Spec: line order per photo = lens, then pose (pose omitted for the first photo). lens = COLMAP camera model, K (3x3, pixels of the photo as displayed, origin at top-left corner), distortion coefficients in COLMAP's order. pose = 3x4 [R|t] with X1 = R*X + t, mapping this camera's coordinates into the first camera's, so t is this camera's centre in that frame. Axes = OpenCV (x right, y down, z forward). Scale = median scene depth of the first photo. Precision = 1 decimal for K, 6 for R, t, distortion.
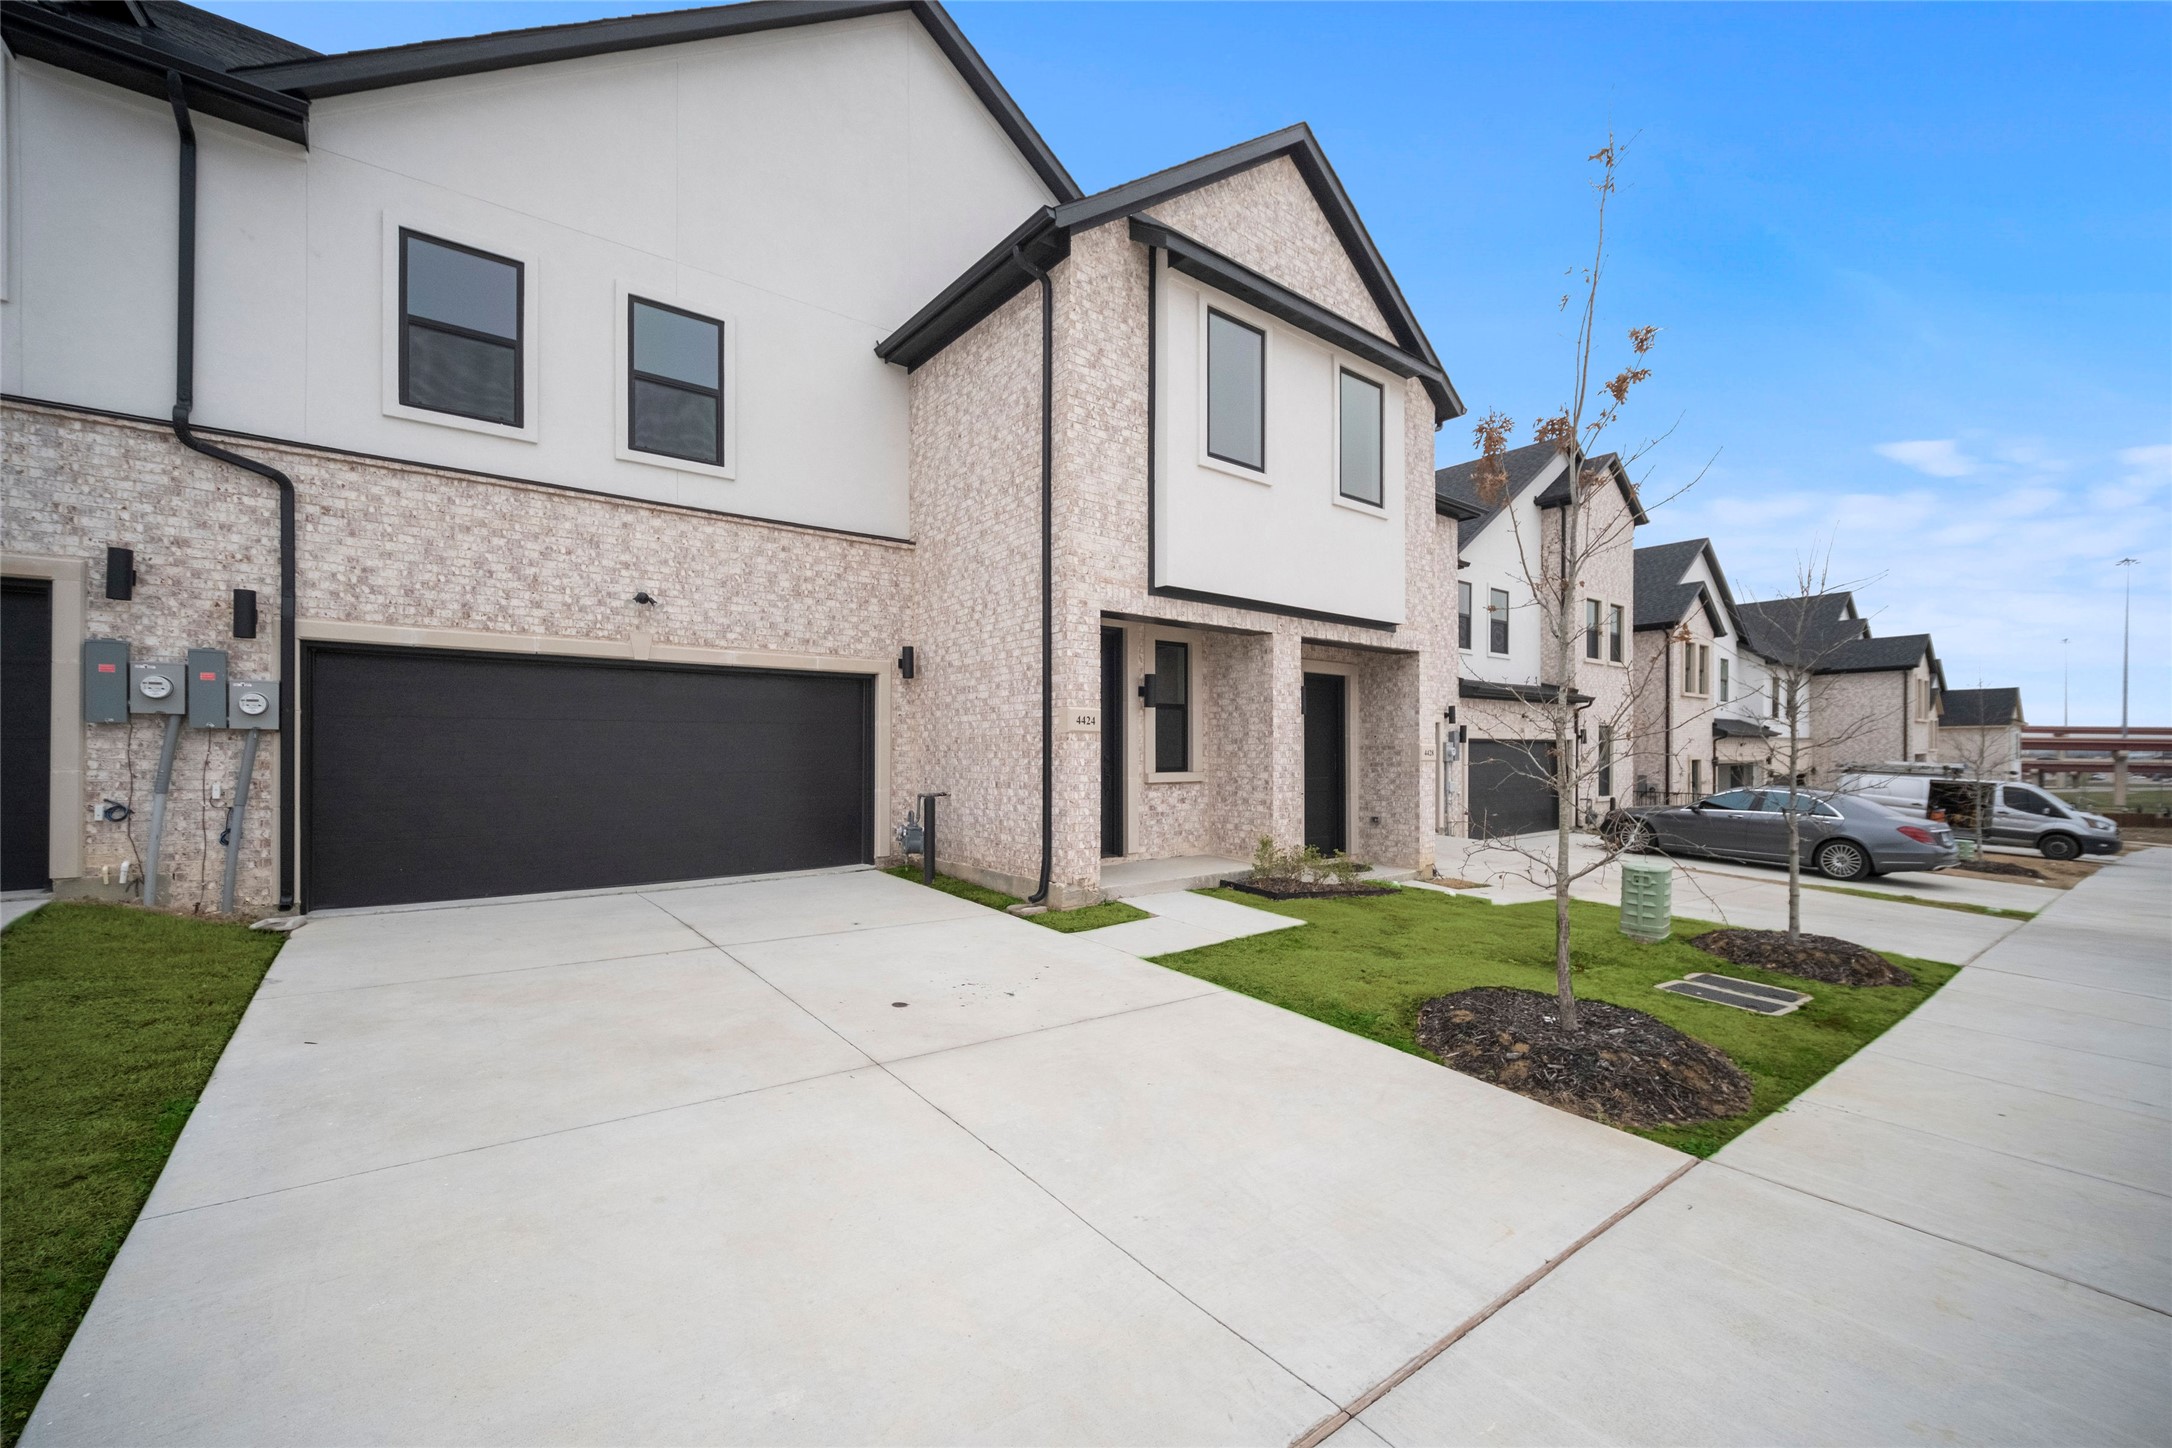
lens RADIAL K [[869.7, 0, 1070.3], [0, 869.7, 756.1], [0, 0, 1]] dist [0.001691, -0.002588]
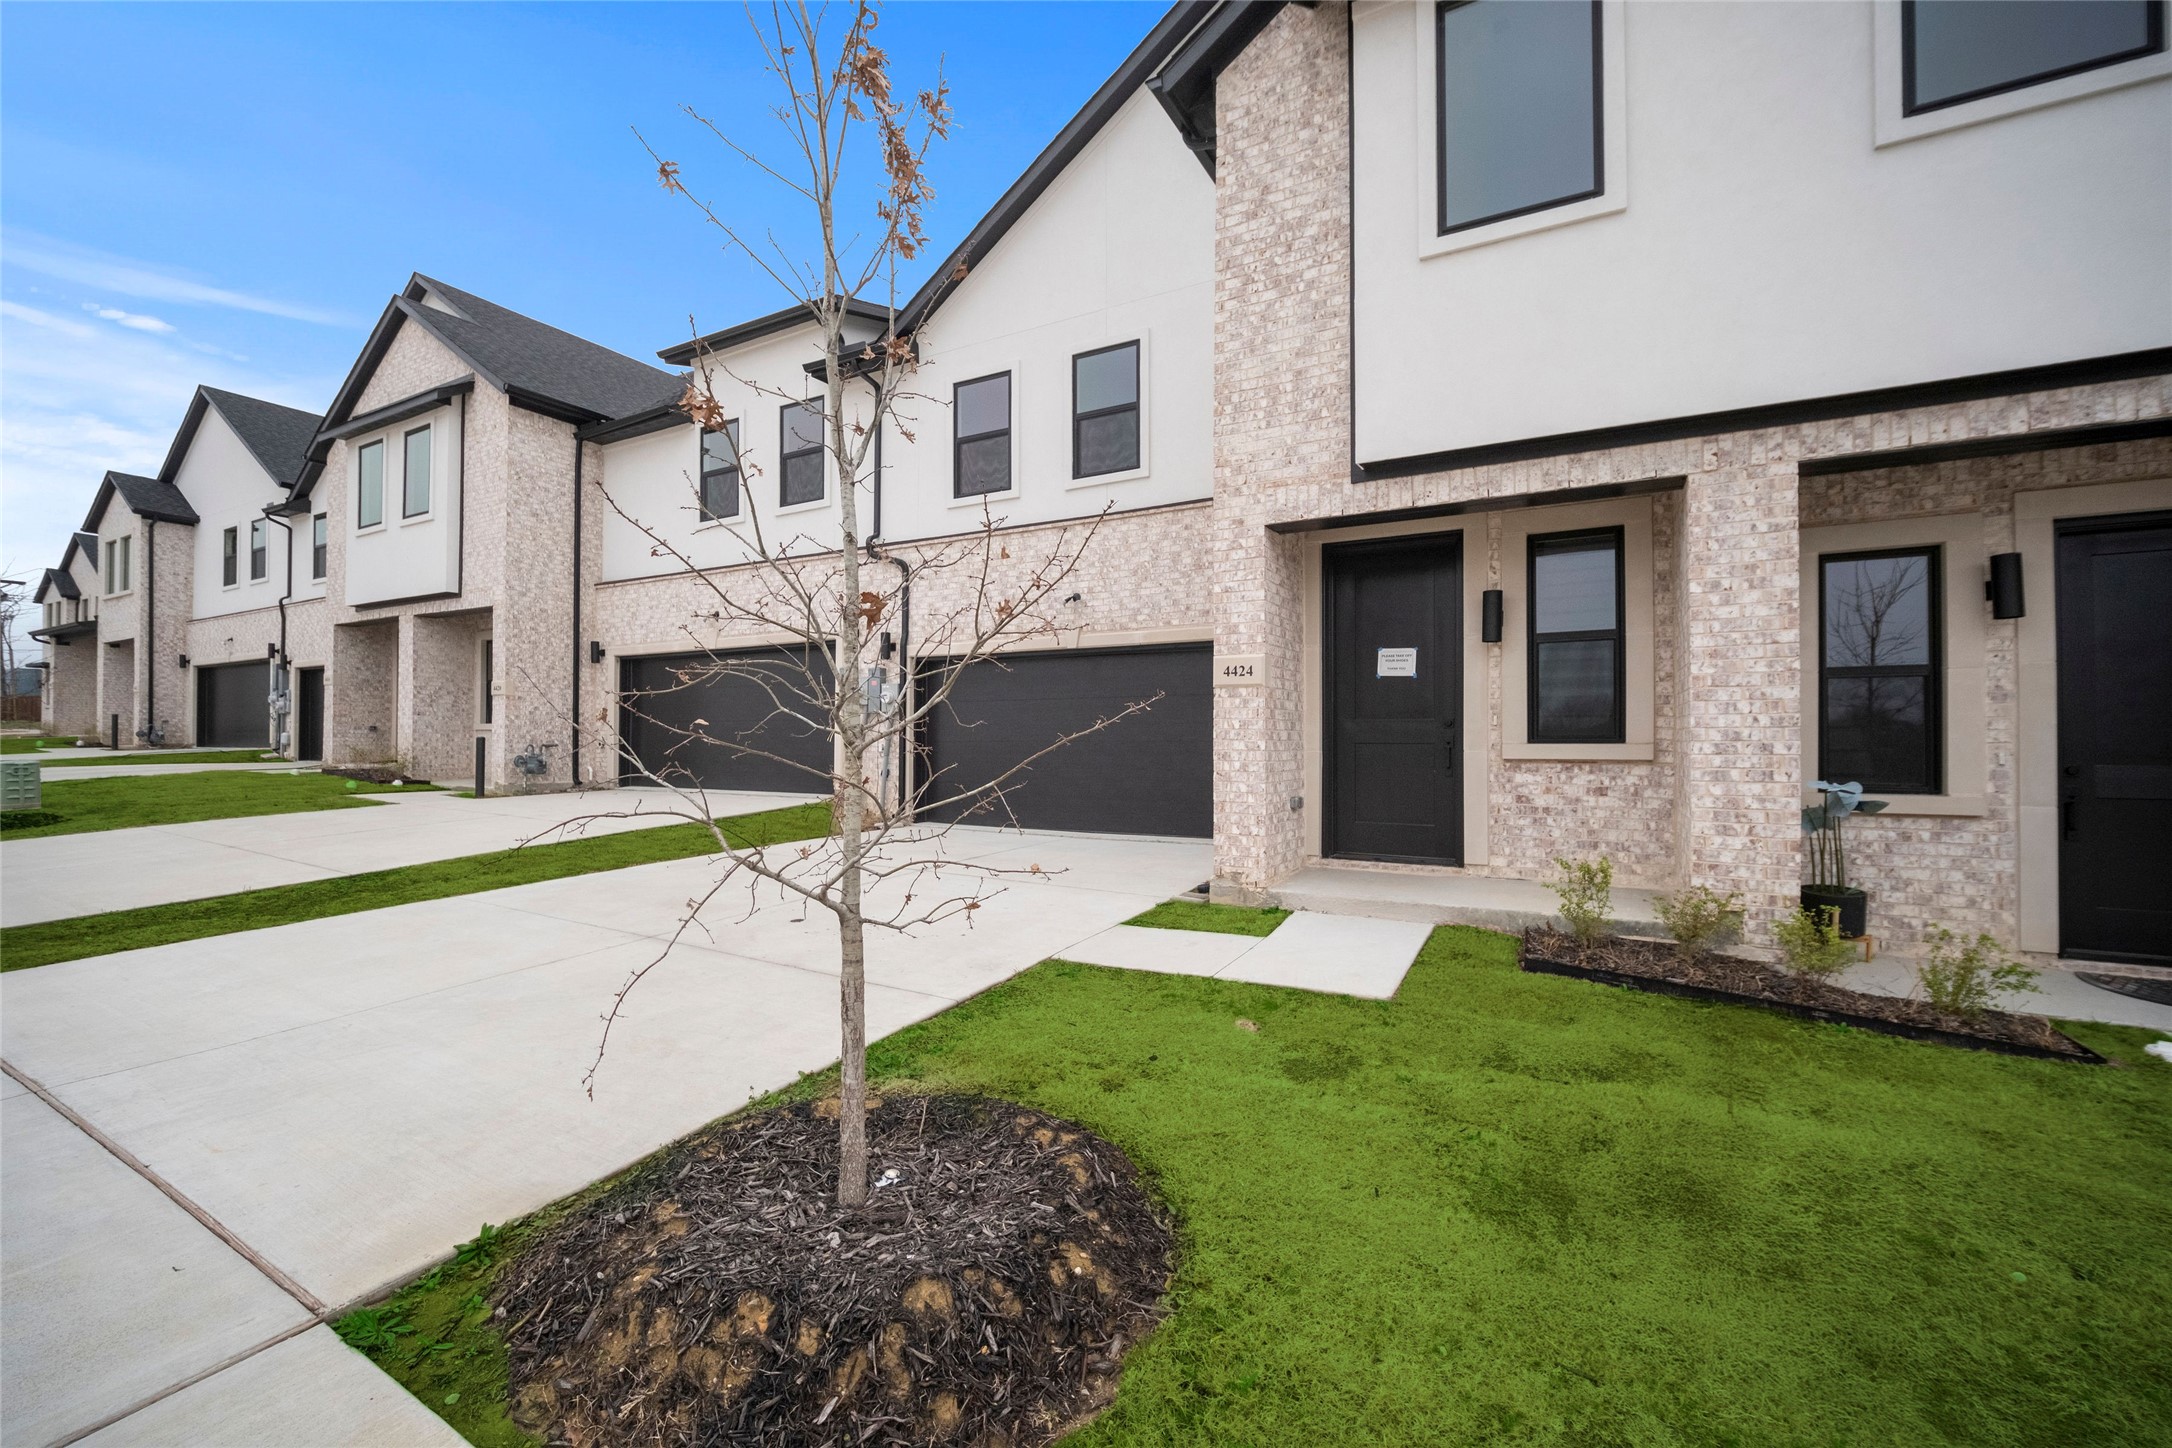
lens RADIAL K [[869.7, 0, 1067.3], [0, 869.7, 727.1], [0, 0, 1]] dist [0.001691, -0.002588]
pose [[0.404726, -0.014913, -0.914317, 0.643905], [-0.003020, 0.999840, -0.017645, 0.022608], [0.914433, 0.009903, 0.404616, 0.521575]]
